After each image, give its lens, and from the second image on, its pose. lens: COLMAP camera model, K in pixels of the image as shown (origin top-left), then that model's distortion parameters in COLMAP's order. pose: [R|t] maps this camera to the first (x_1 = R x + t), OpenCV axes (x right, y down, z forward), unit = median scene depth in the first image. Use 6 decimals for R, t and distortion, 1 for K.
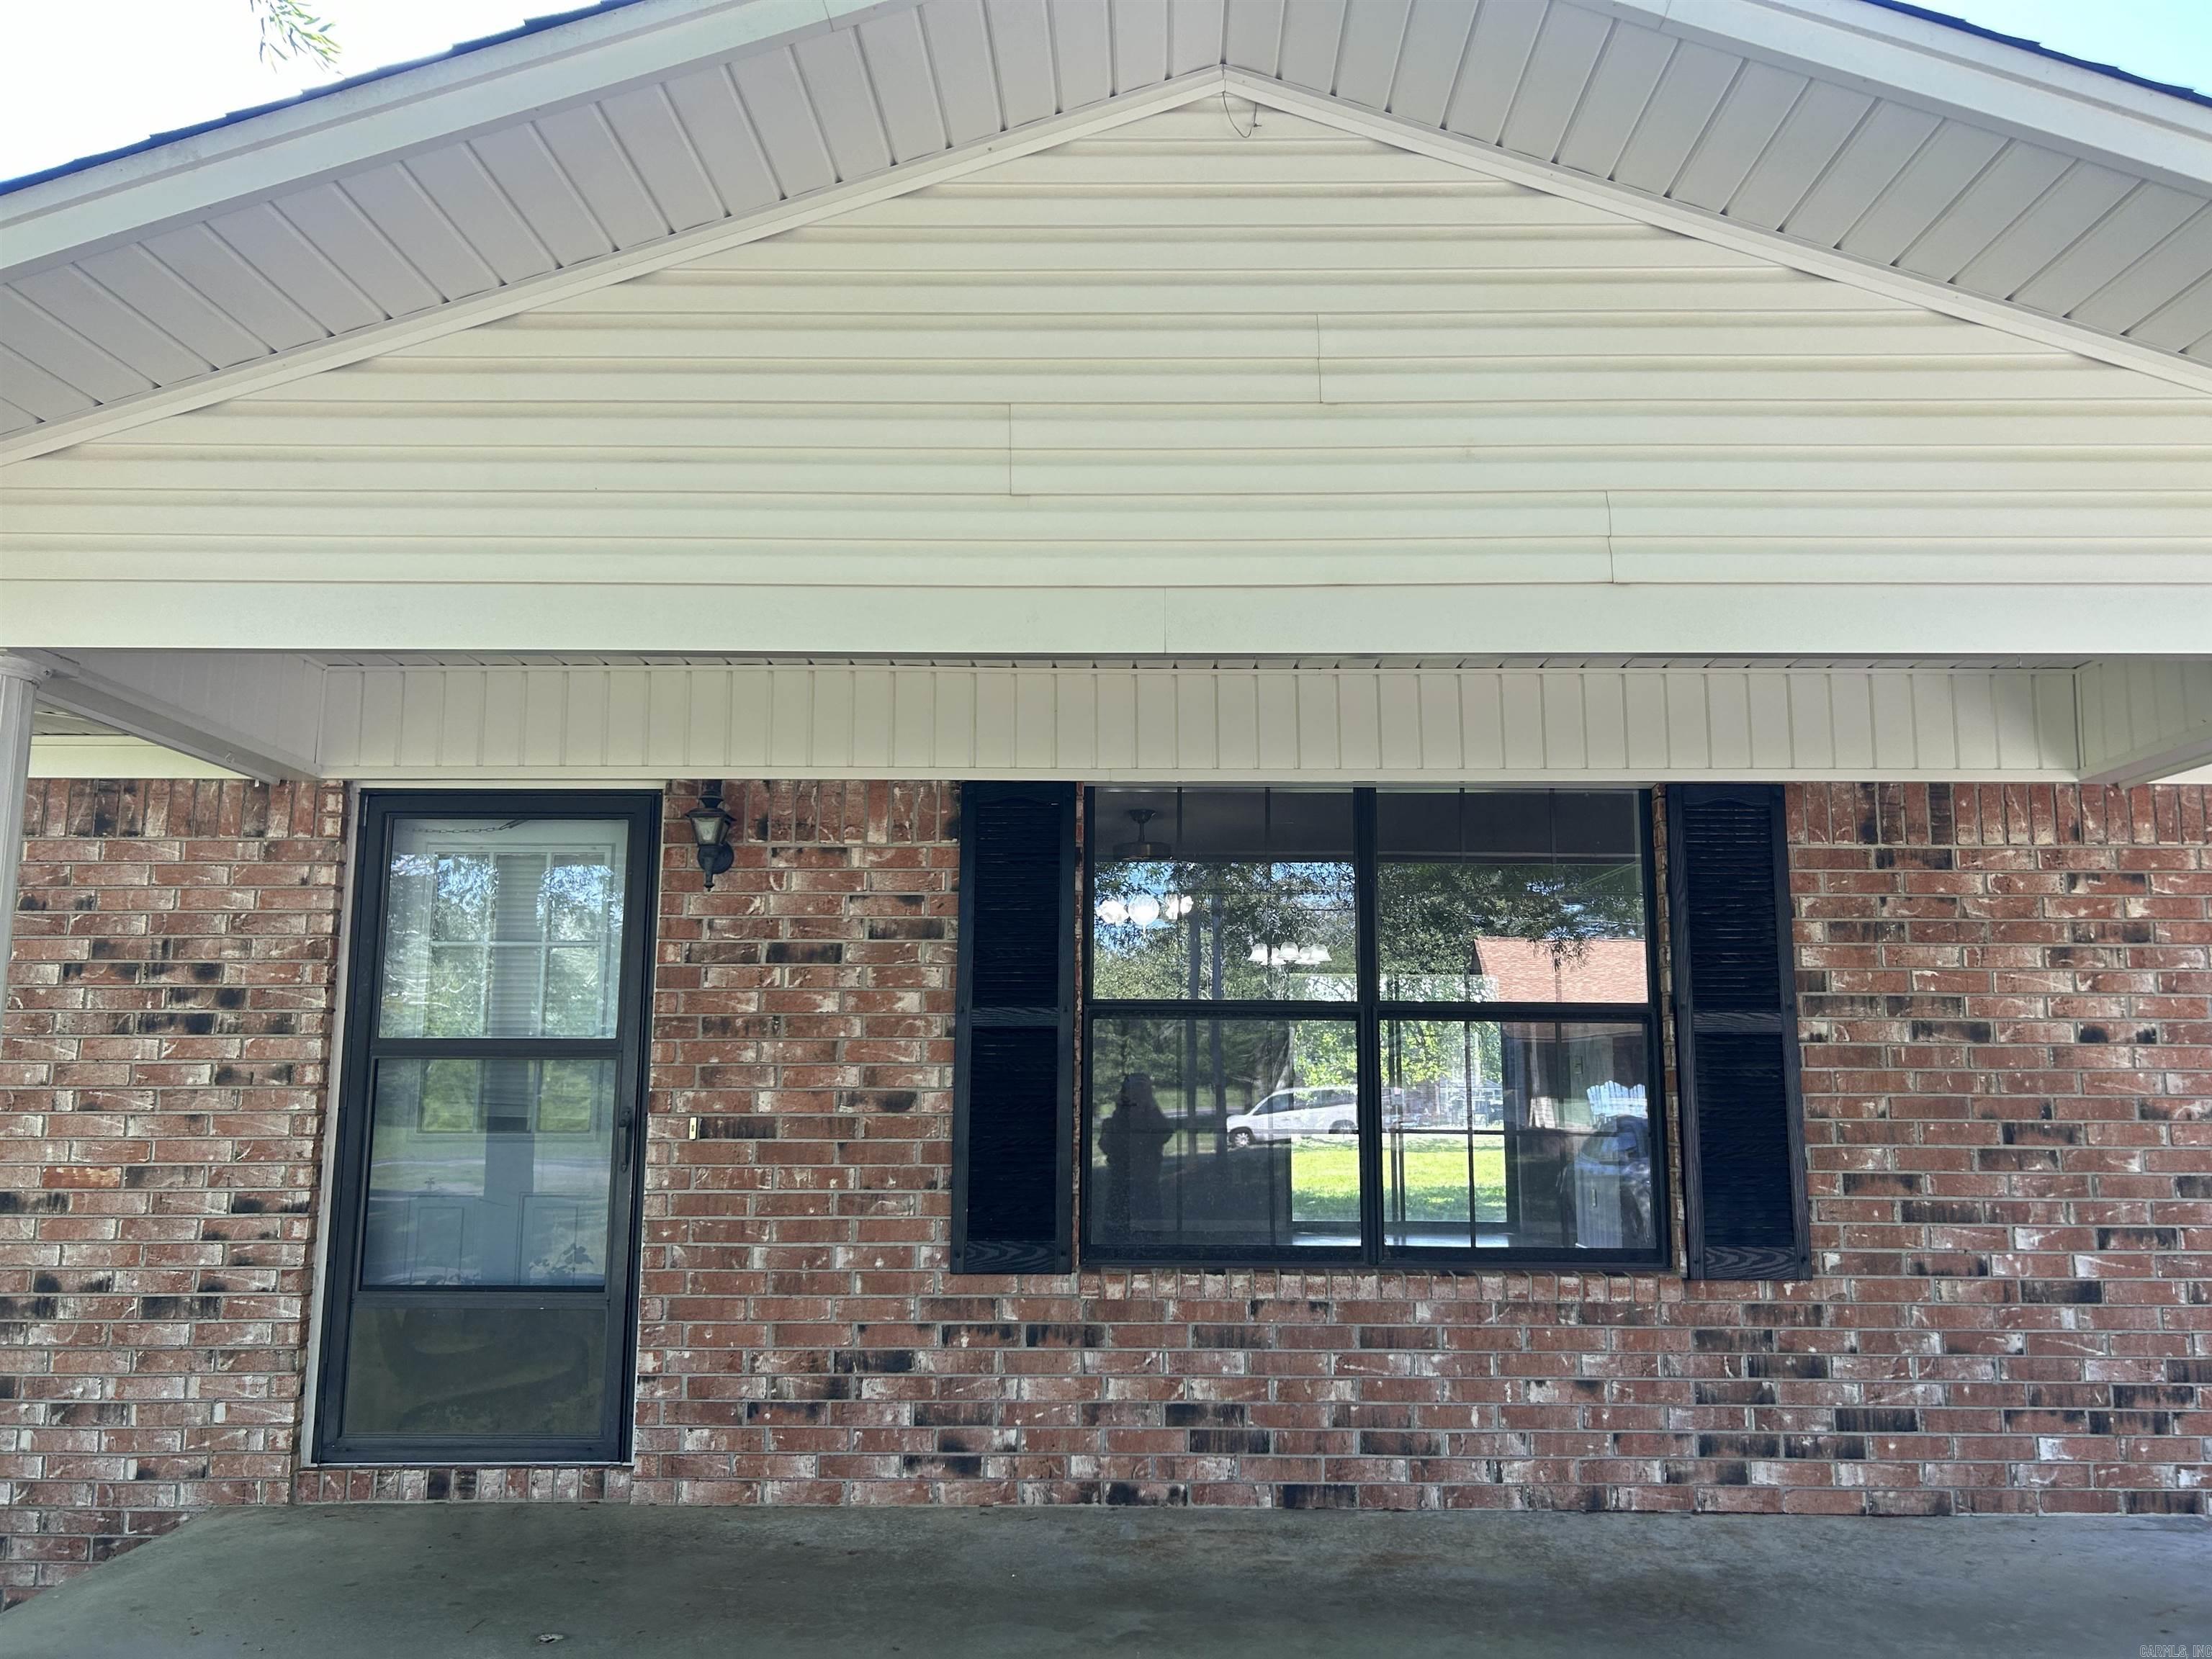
lens RADIAL K [[1669.6, 0, 1114.0], [0, 1669.6, 827.3], [0, 0, 1]] dist [0.074099, -0.082099]
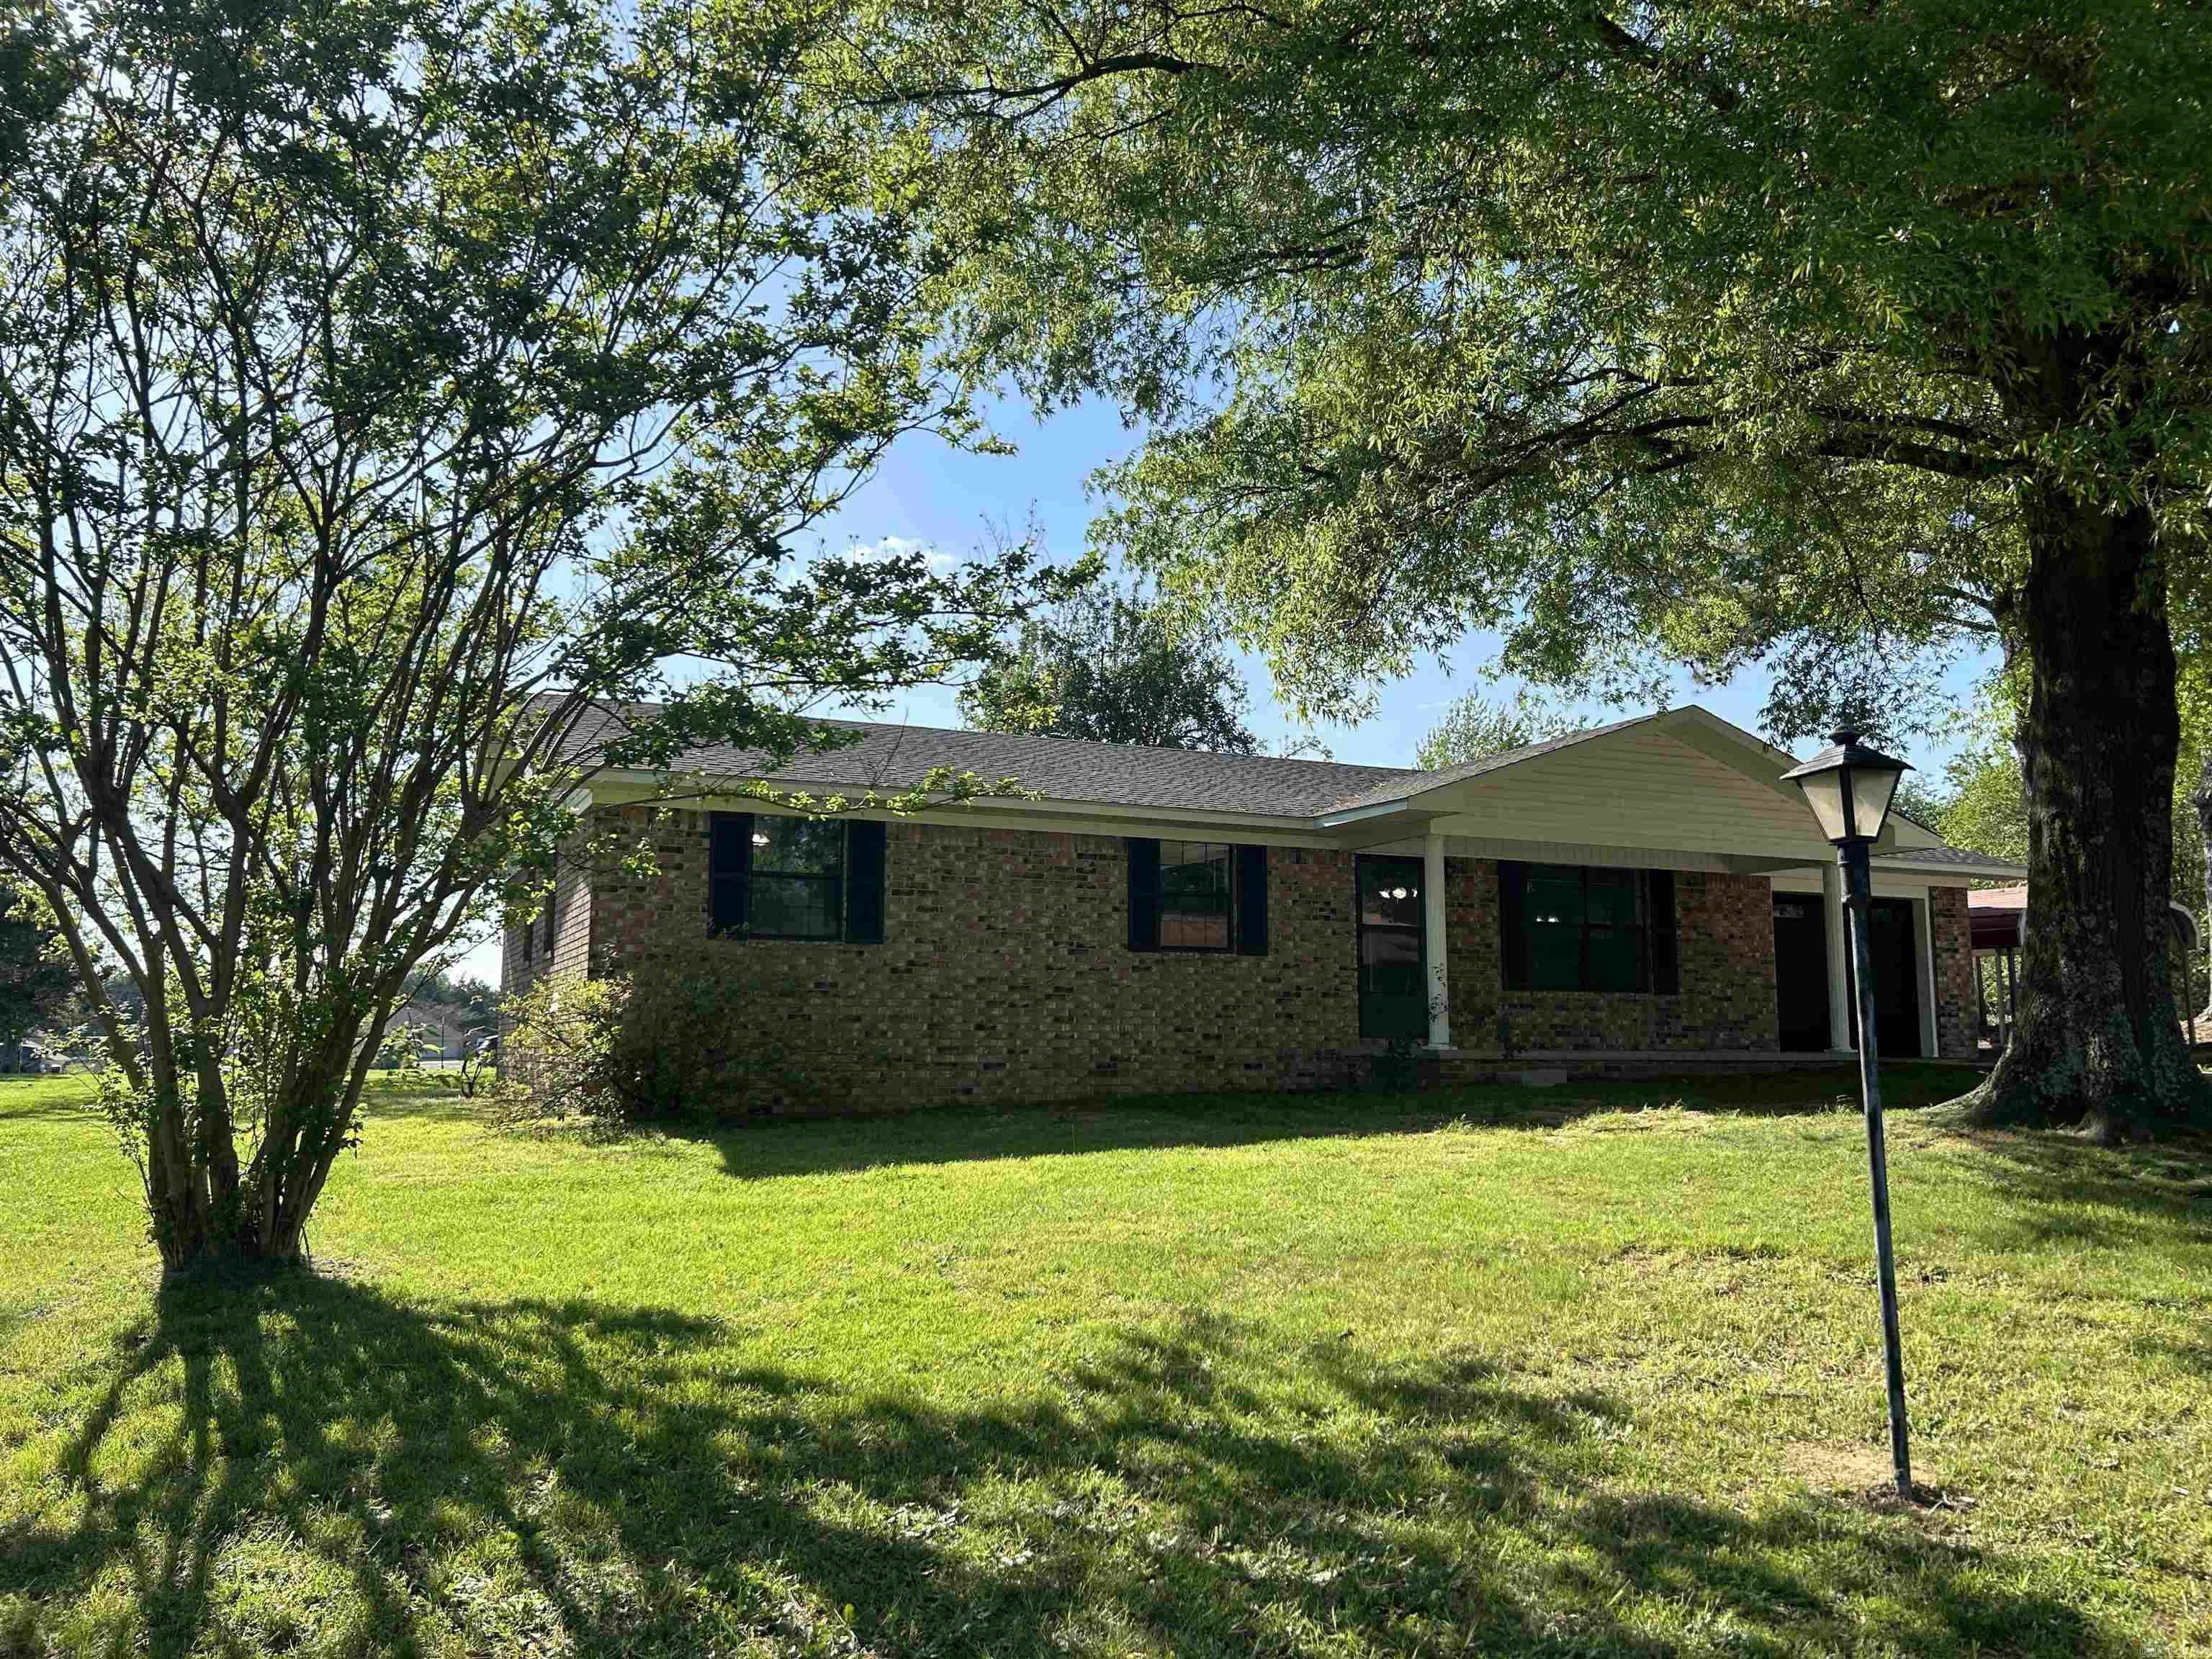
lens RADIAL K [[1669.6, 0, 1107.7], [0, 1669.6, 826.4], [0, 0, 1]] dist [0.074099, -0.082099]
pose [[0.907725, 0.054864, 0.415963, -2.502590], [-0.063345, 0.997970, 0.006604, -0.072564], [-0.414756, -0.032344, 0.909358, -2.063204]]
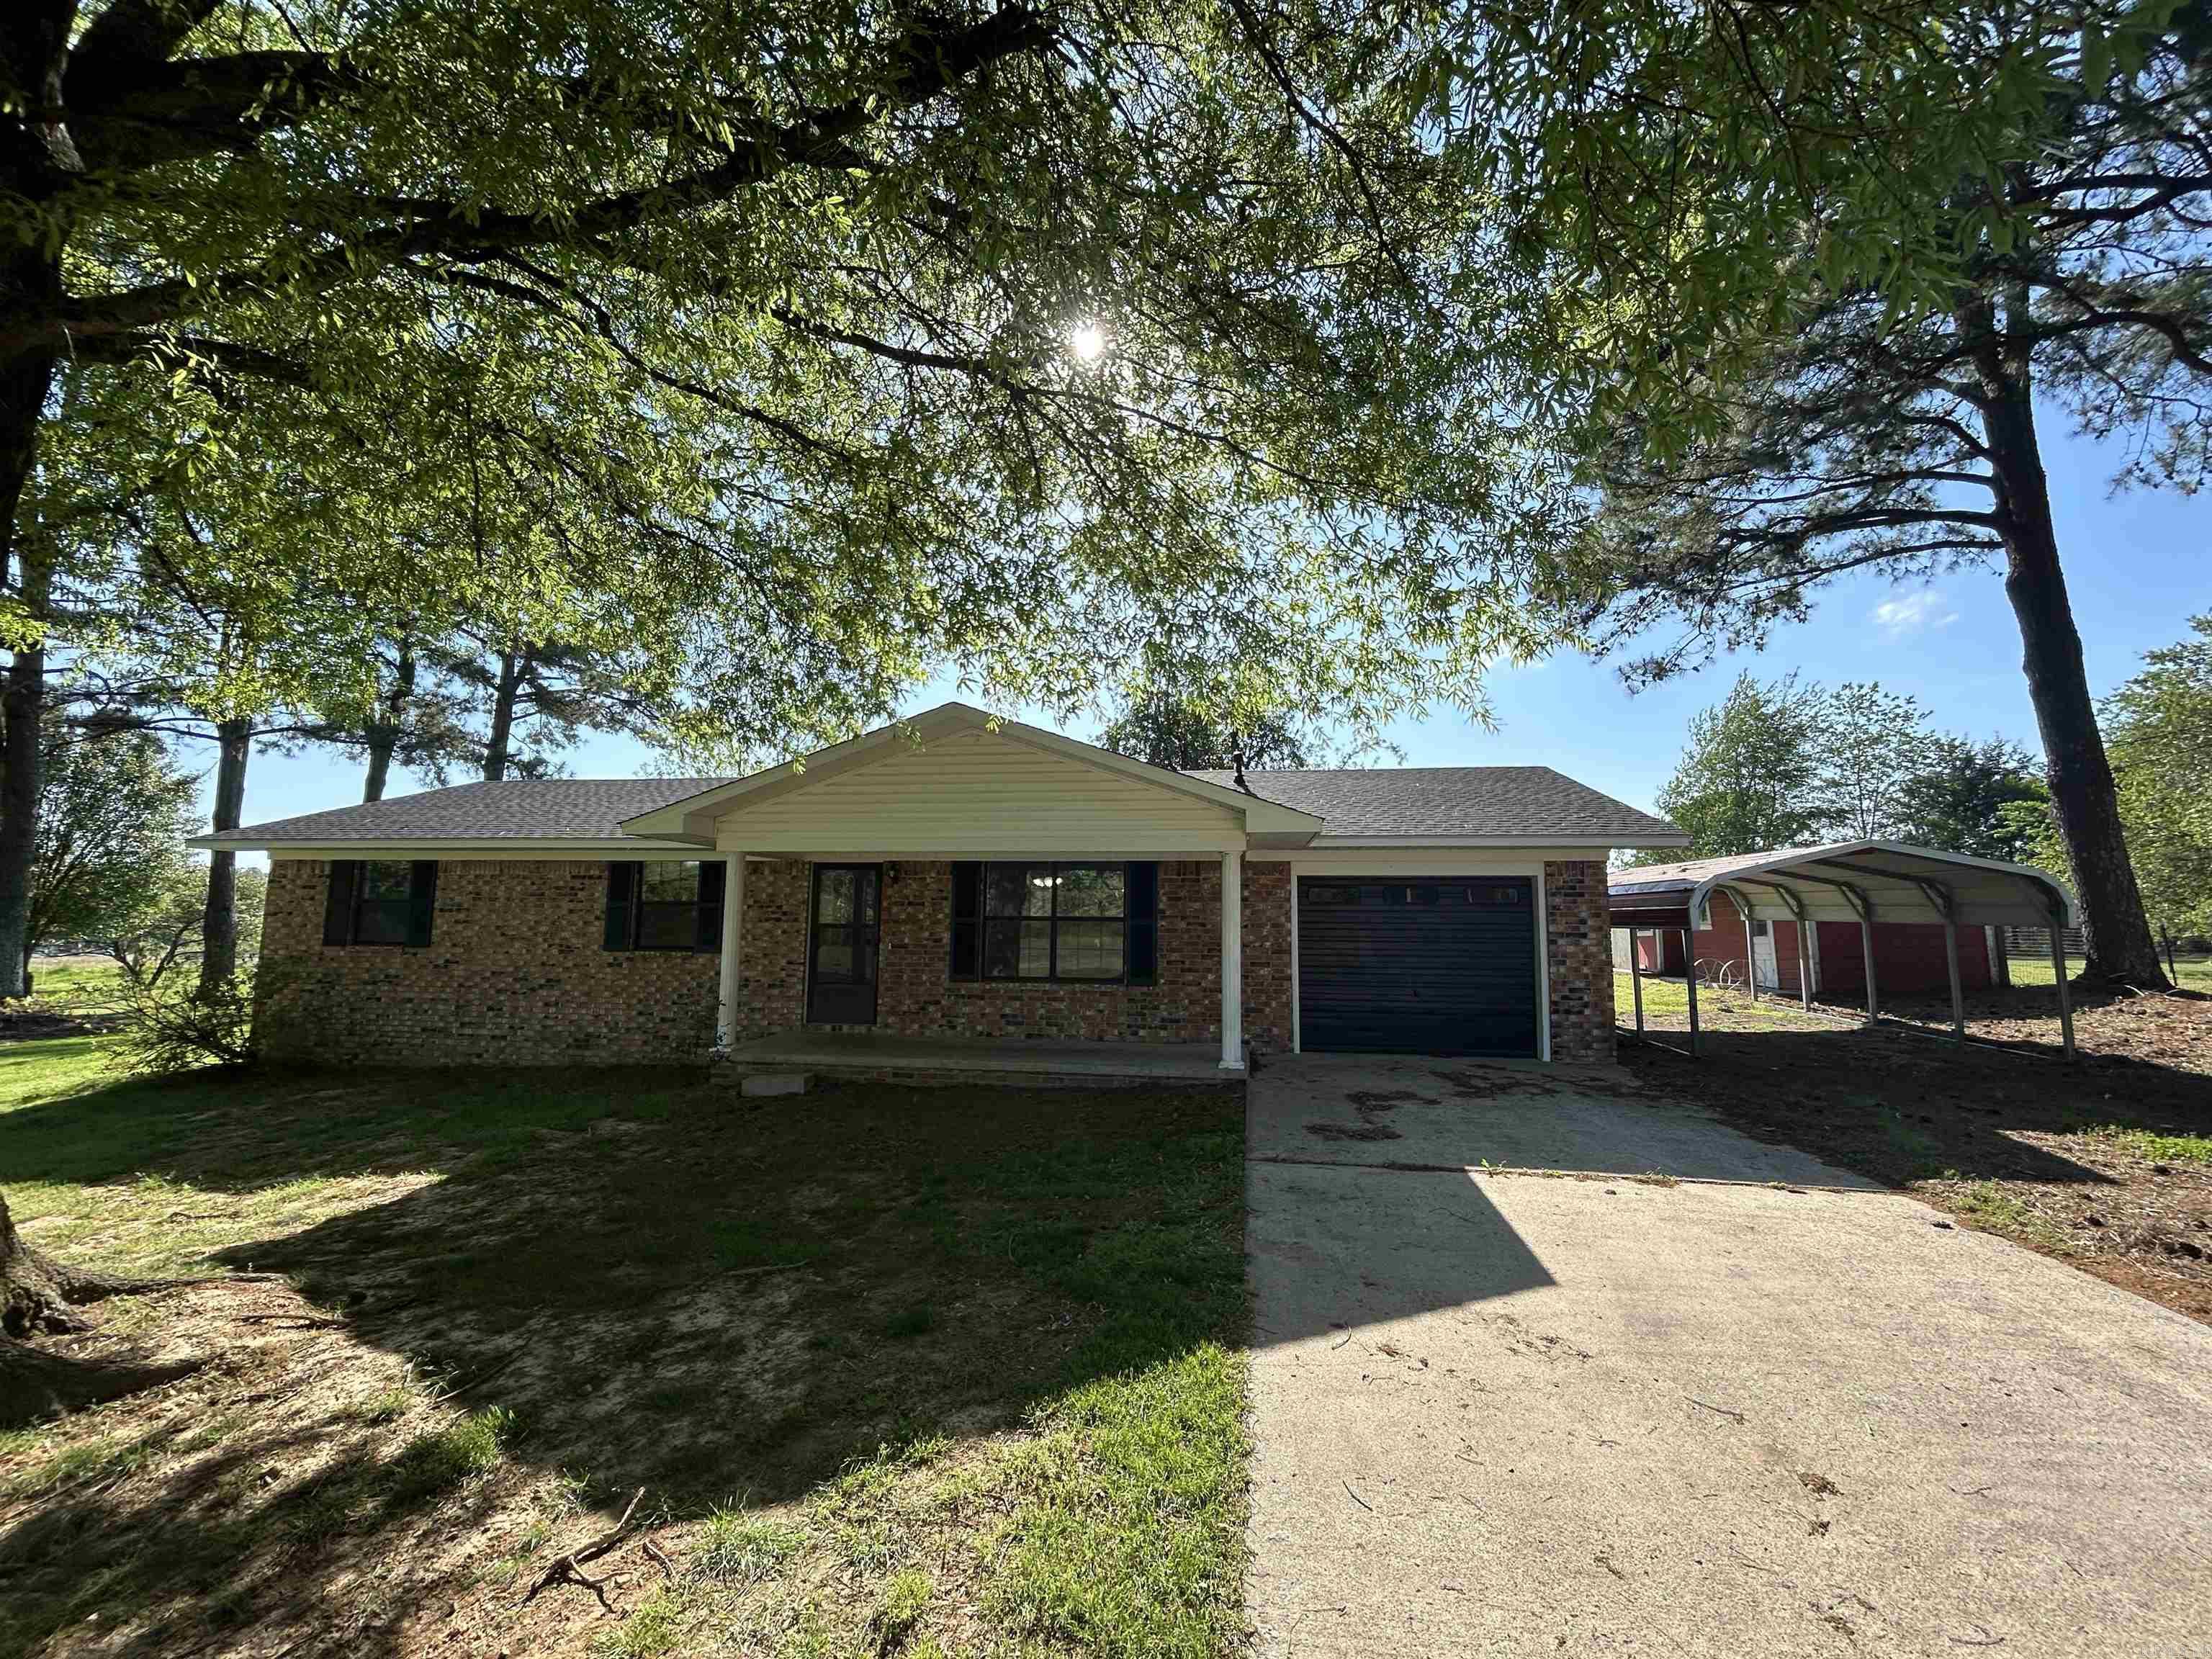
lens RADIAL K [[895.9, 0, 1090.9], [0, 895.9, 821.5], [0, 0, 1]] dist [0.001862, -0.000589]
pose [[0.990137, -0.008460, -0.139846, 0.556539], [0.013042, 0.999407, 0.031880, -0.193577], [0.139493, -0.033390, 0.989660, -1.114398]]
